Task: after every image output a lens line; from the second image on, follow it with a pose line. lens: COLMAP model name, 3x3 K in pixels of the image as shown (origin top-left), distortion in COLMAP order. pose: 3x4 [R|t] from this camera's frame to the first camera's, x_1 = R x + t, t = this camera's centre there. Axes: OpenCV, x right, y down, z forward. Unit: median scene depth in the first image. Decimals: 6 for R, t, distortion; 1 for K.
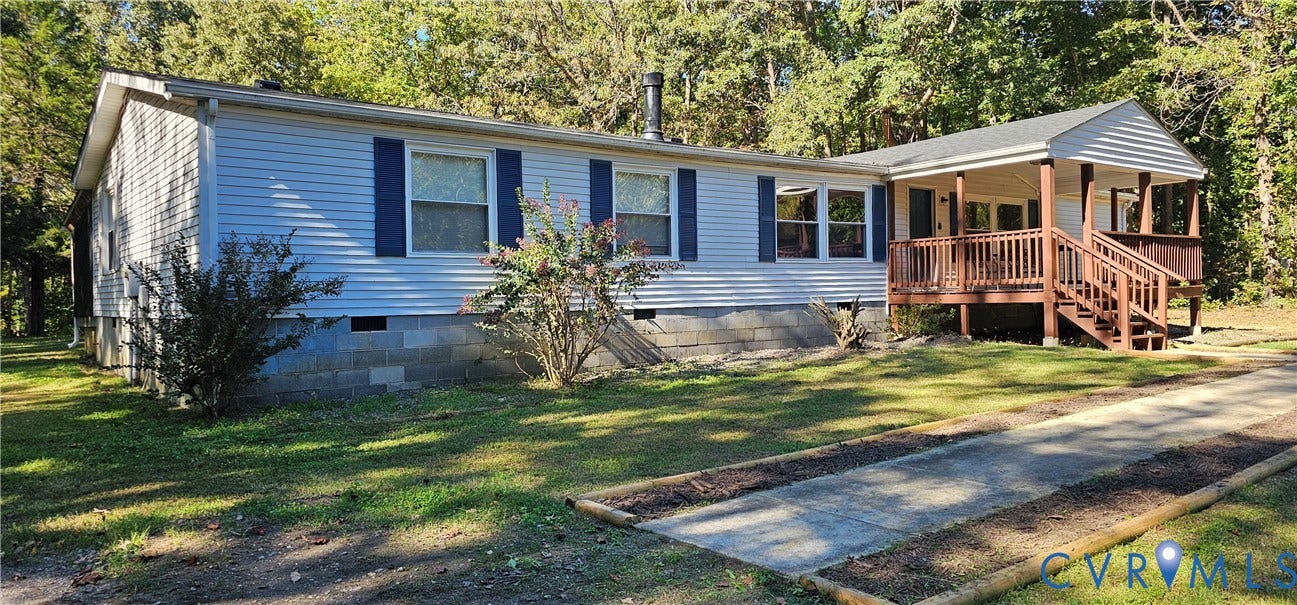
lens RADIAL K [[832.9, 0, 642.0], [0, 832.9, 289.4], [0, 0, 1]] dist [0.033690, -0.002494]
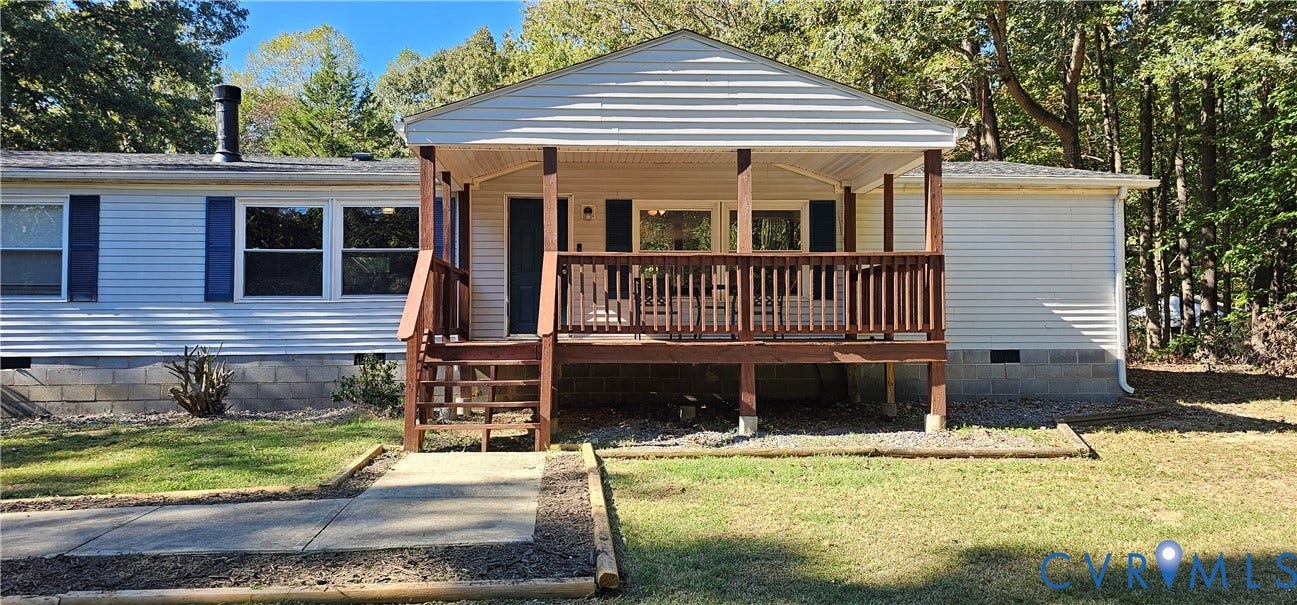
lens RADIAL K [[832.9, 0, 642.0], [0, 832.9, 289.4], [0, 0, 1]] dist [0.033690, -0.002494]
pose [[0.864825, -0.006392, -0.502032, 0.967972], [-0.006897, 0.999673, -0.024609, -0.028980], [0.502025, 0.024745, 0.864499, 0.523232]]
